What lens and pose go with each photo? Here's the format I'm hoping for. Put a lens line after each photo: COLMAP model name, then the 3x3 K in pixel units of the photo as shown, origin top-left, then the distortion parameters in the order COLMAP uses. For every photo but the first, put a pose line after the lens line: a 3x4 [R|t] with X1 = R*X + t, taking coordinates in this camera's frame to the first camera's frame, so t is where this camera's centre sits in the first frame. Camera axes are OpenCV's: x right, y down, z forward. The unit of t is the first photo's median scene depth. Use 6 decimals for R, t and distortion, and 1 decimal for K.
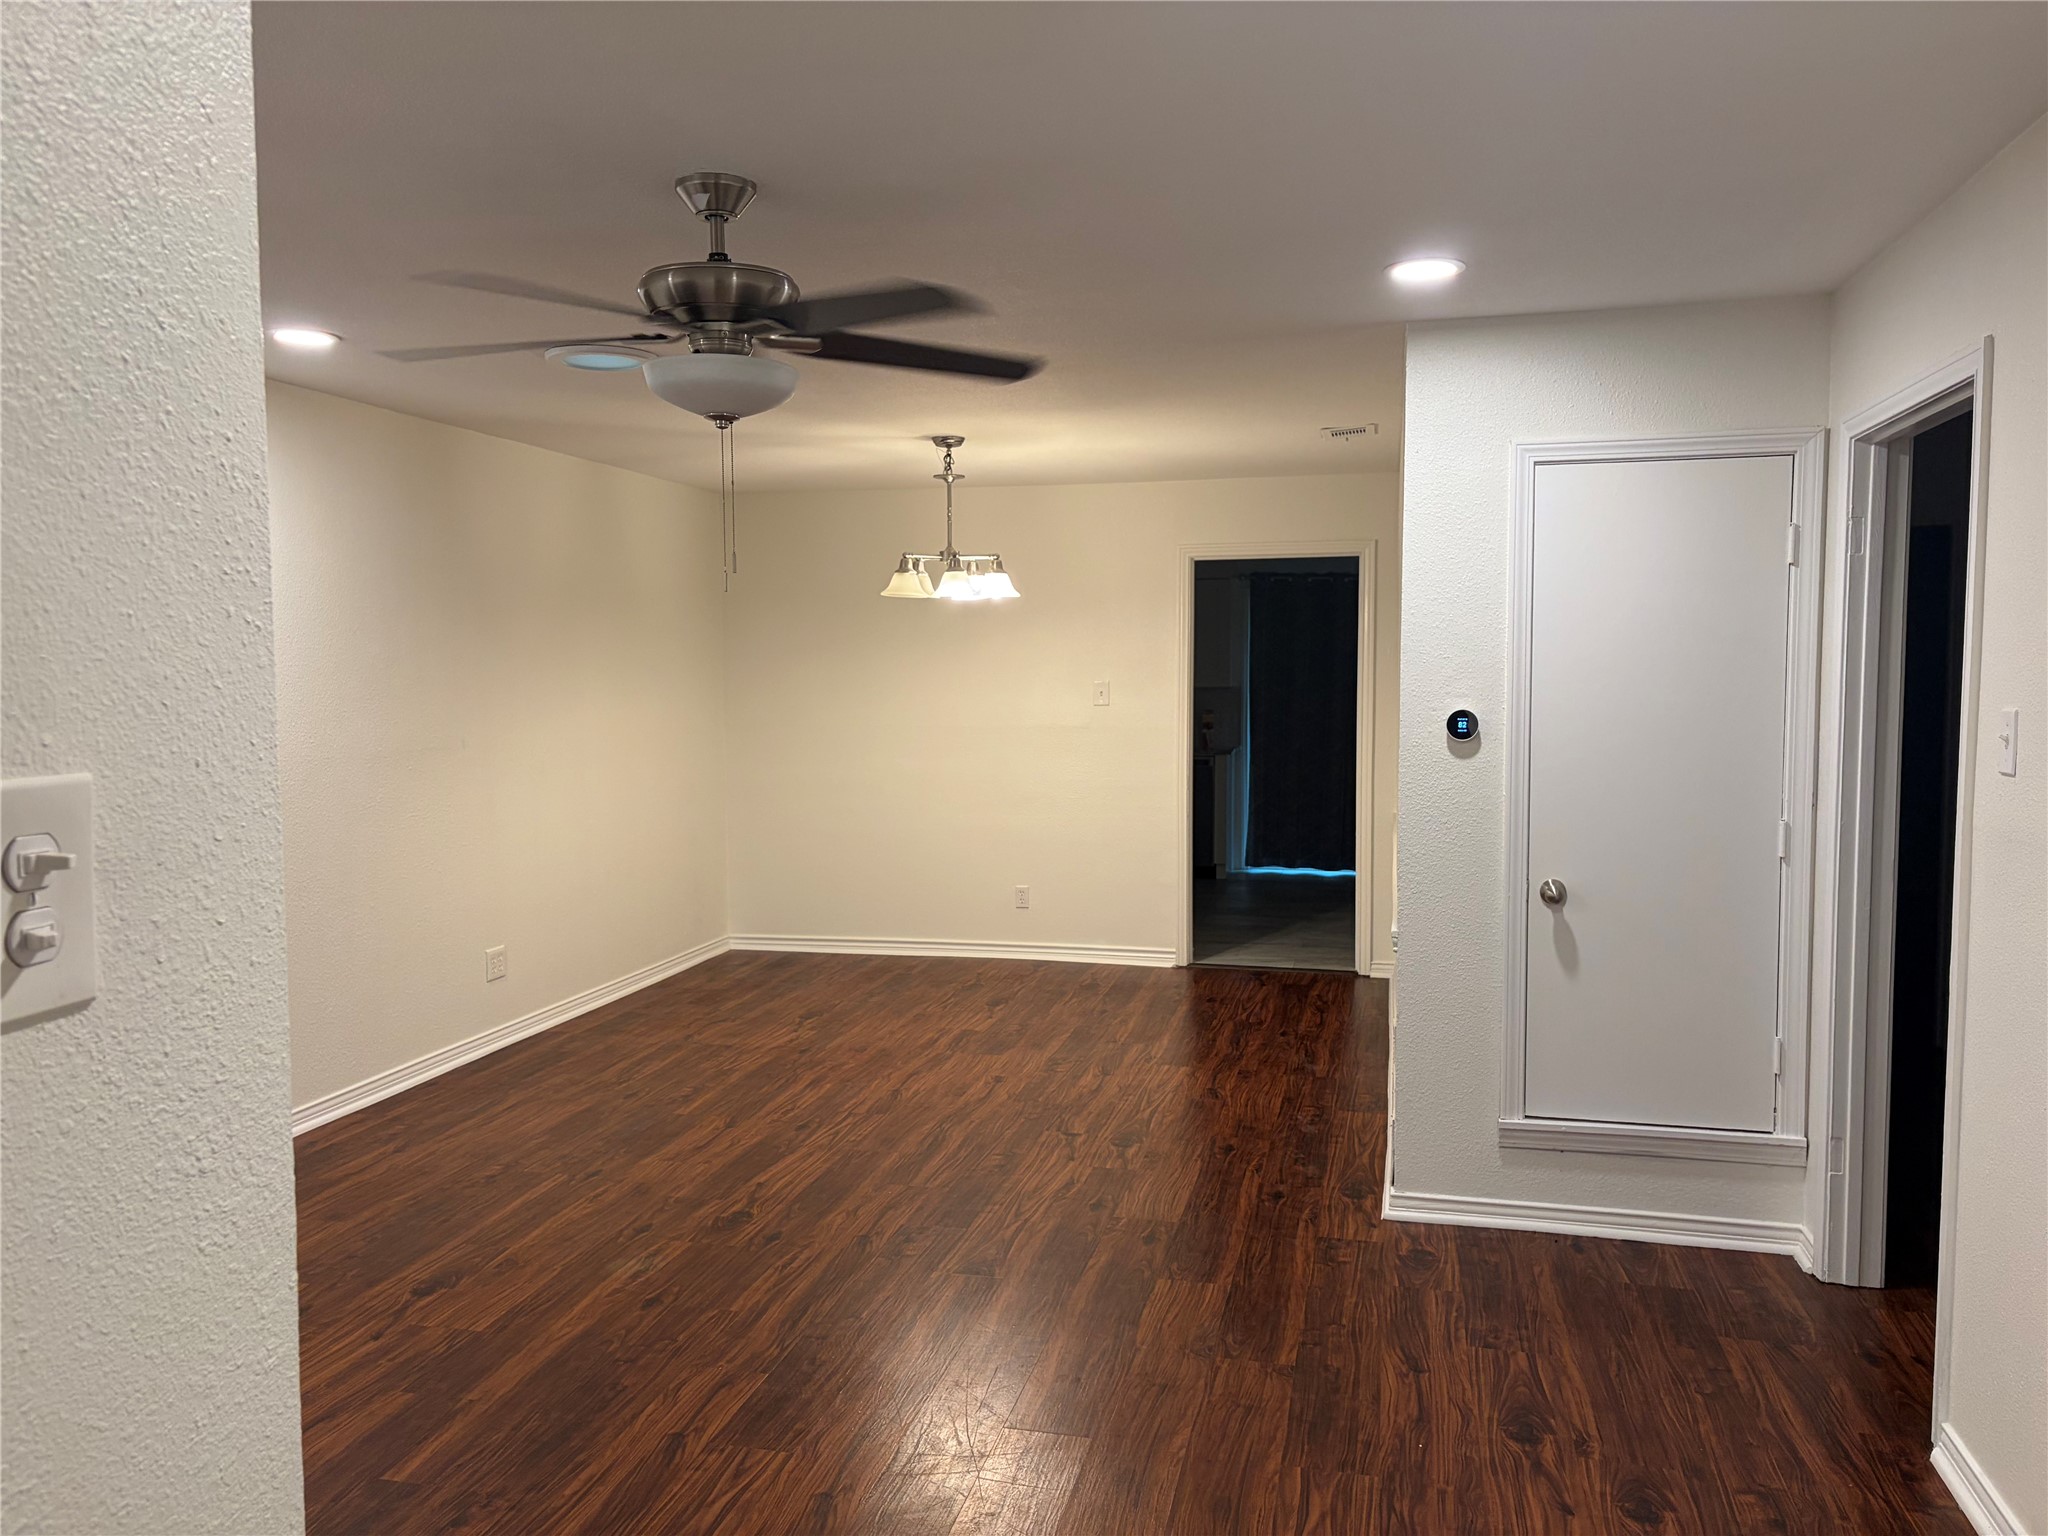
lens RADIAL K [[1545.4, 0, 1021.3], [0, 1545.4, 764.8], [0, 0, 1]] dist [-0.000834, -0.000138]
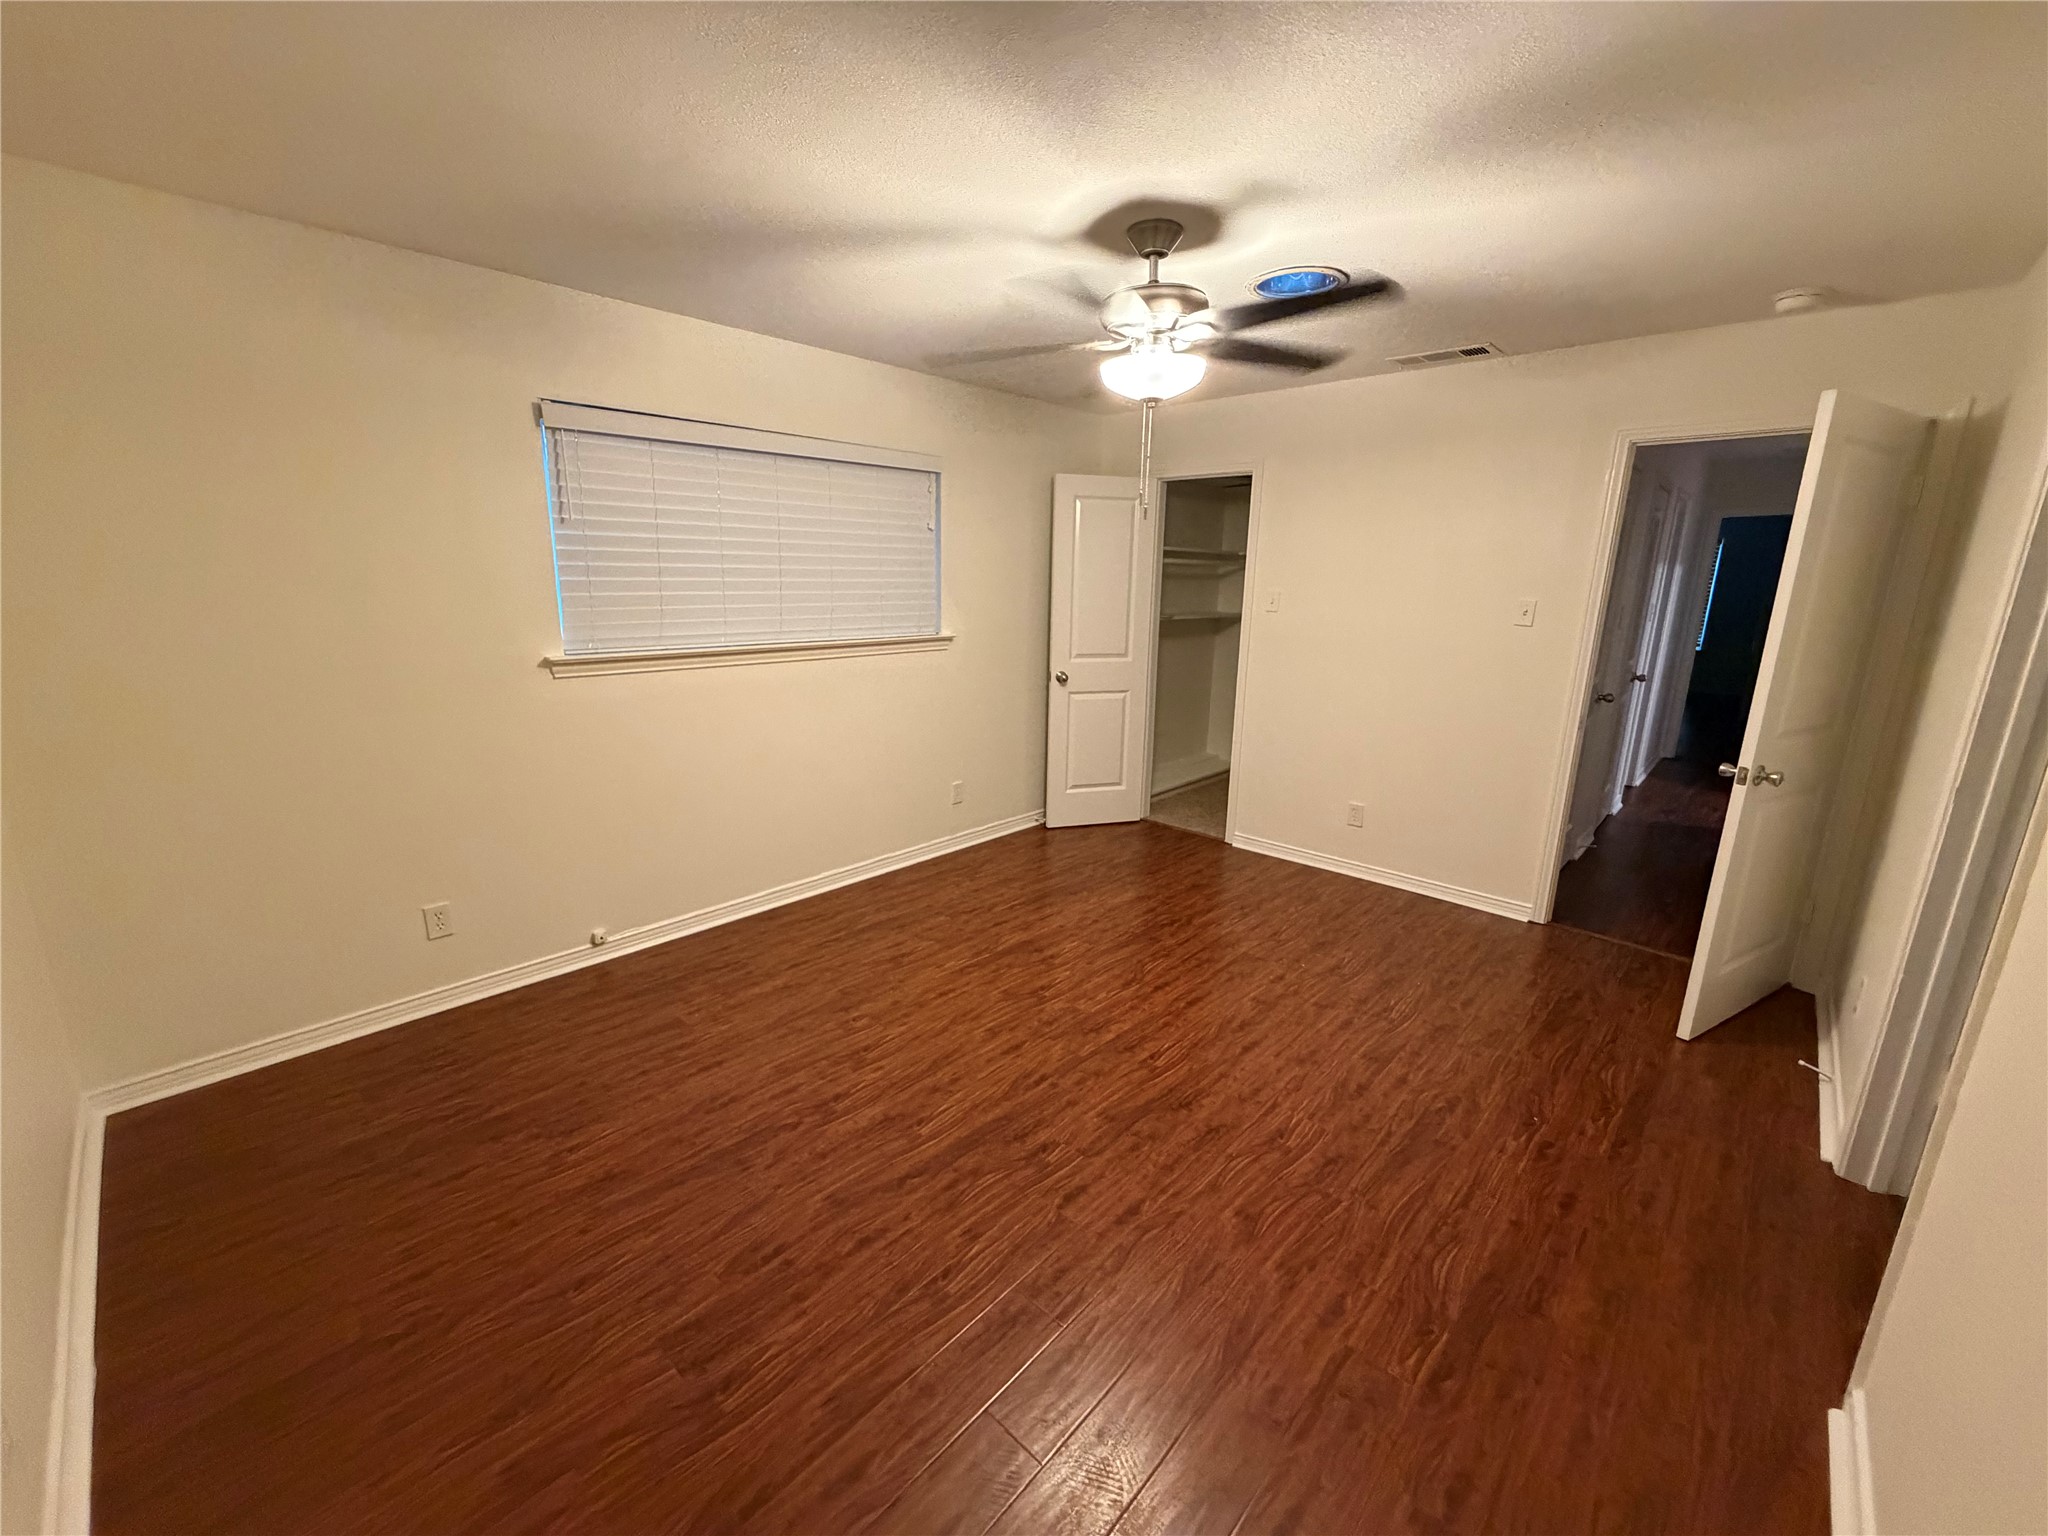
lens RADIAL K [[819.0, 0, 1020.2], [0, 819.0, 761.9], [0, 0, 1]] dist [-0.000424, -0.000027]
pose [[0.872815, 0.124374, -0.471939, 0.055960], [-0.052235, 0.985235, 0.163041, -0.019091], [0.485249, -0.117653, 0.866425, 0.467285]]
